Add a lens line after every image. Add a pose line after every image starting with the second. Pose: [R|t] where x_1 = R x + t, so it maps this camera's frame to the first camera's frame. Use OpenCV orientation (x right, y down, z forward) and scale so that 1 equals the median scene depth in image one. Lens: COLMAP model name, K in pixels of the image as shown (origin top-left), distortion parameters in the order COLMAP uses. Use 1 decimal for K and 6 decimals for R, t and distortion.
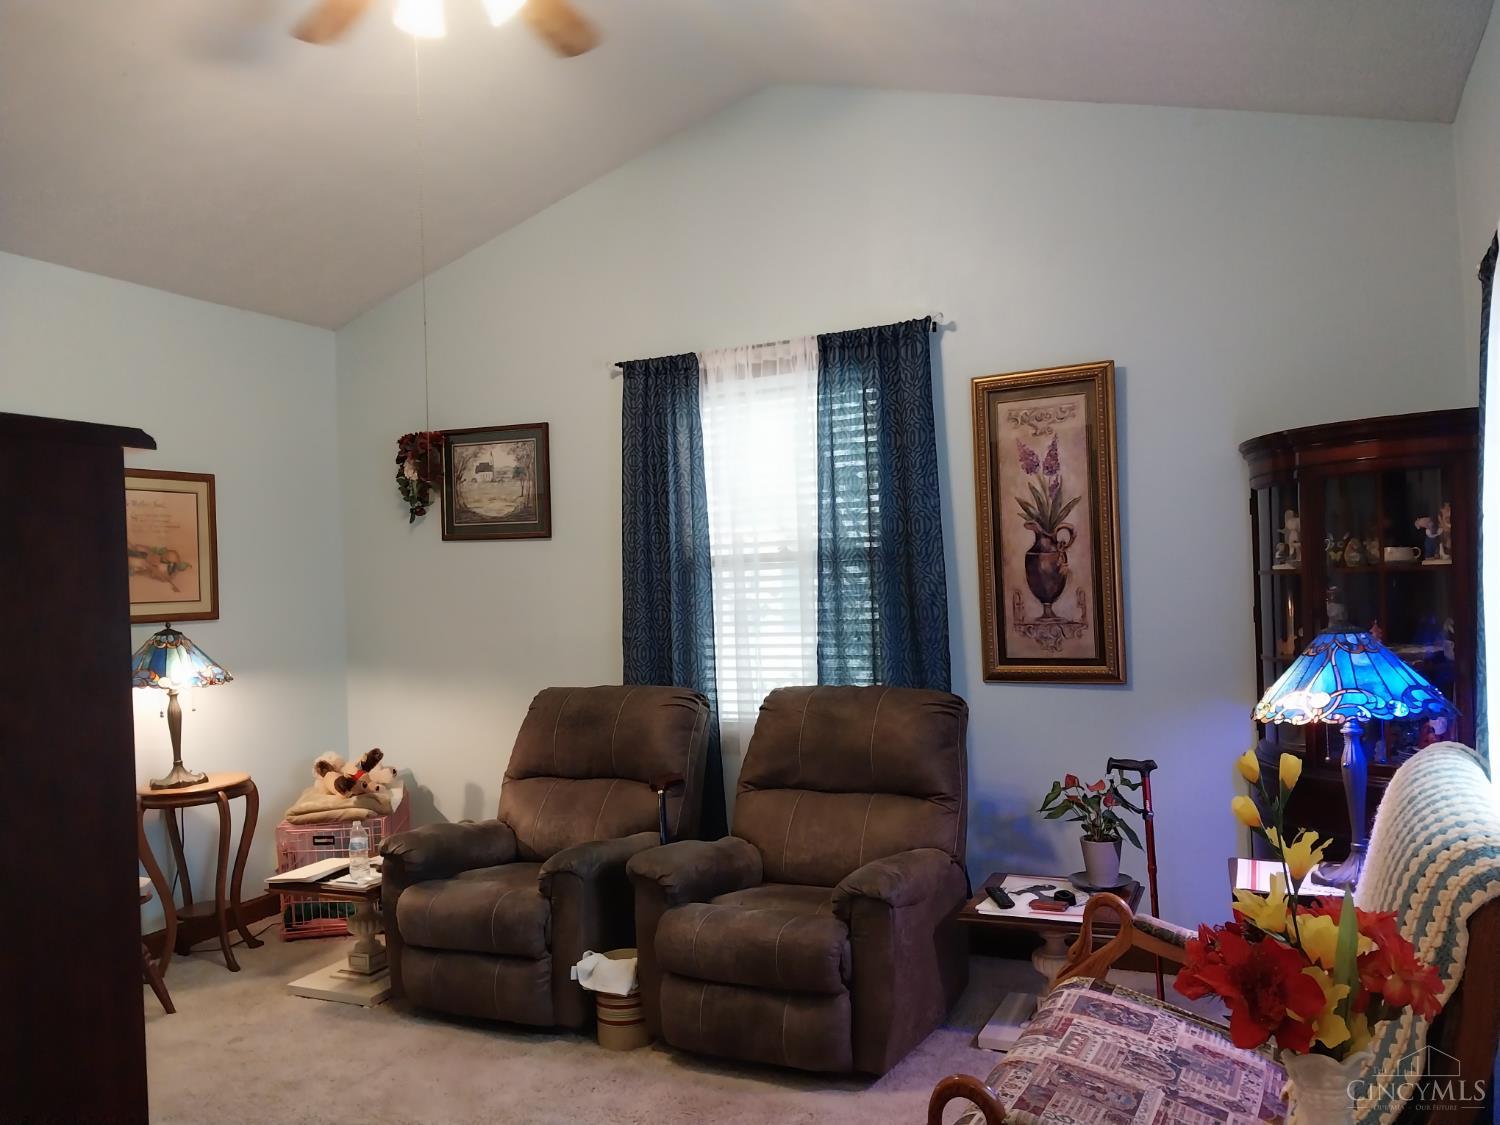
lens RADIAL K [[1163.9, 0, 753.2], [0, 1163.9, 568.7], [0, 0, 1]] dist [0.002468, 0.001946]
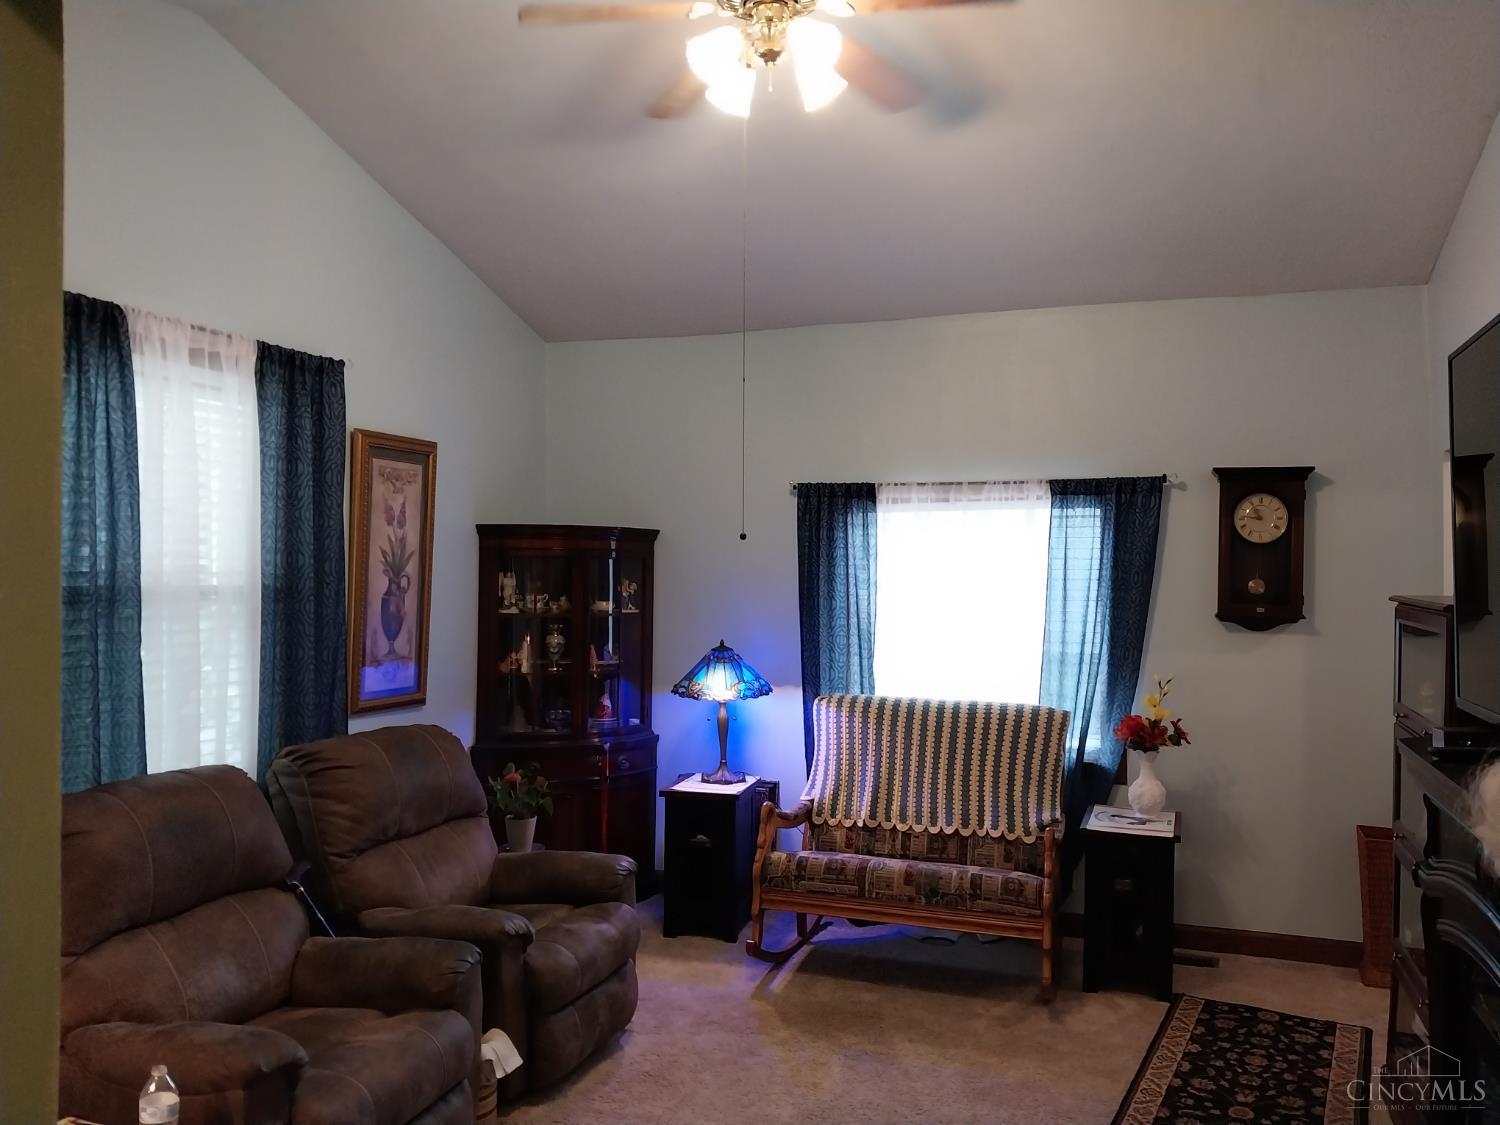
lens RADIAL K [[1163.9, 0, 753.2], [0, 1163.9, 568.7], [0, 0, 1]] dist [0.002468, 0.001946]
pose [[-0.112426, 0.028783, 0.993243, -0.917409], [-0.050197, 0.998140, -0.034607, -0.019203], [-0.992391, -0.053749, -0.110772, 0.775593]]
